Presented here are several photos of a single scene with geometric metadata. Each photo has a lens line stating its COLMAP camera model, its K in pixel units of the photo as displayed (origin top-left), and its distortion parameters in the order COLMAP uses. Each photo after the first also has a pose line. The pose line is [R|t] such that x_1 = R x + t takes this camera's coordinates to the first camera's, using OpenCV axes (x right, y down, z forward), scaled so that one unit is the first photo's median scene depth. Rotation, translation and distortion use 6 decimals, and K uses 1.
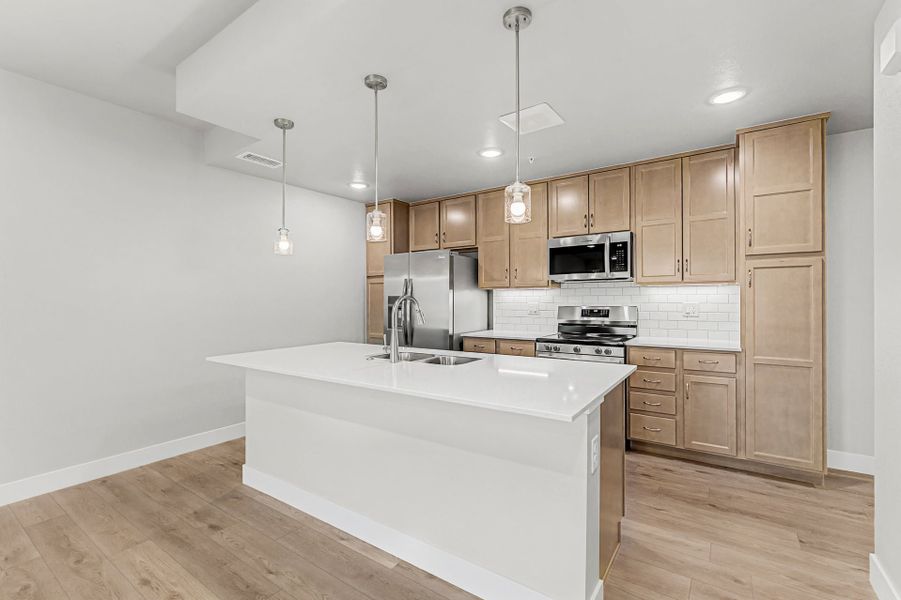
lens RADIAL K [[403.0, 0, 450.5], [0, 403.0, 300.0], [0, 0, 1]] dist [0.000012, 0.000012]
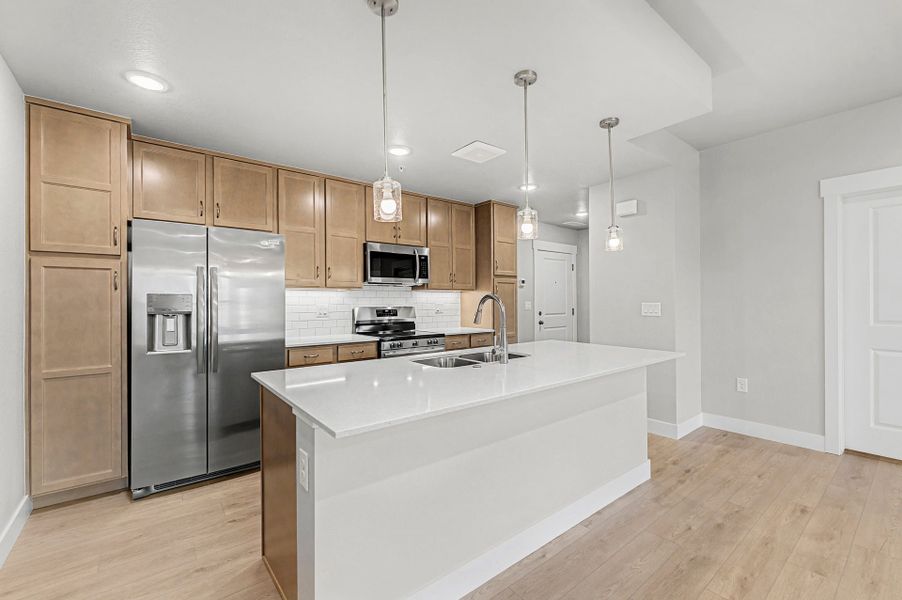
lens RADIAL K [[391.5, 0, 451.0], [0, 391.5, 300.0], [0, 0, 1]] dist [0.001769, 0.000141]
pose [[0.273799, 0.006804, 0.961763, -0.726154], [0.003671, 0.999960, -0.008120, 0.006322], [-0.961780, 0.005754, 0.273763, 0.578000]]
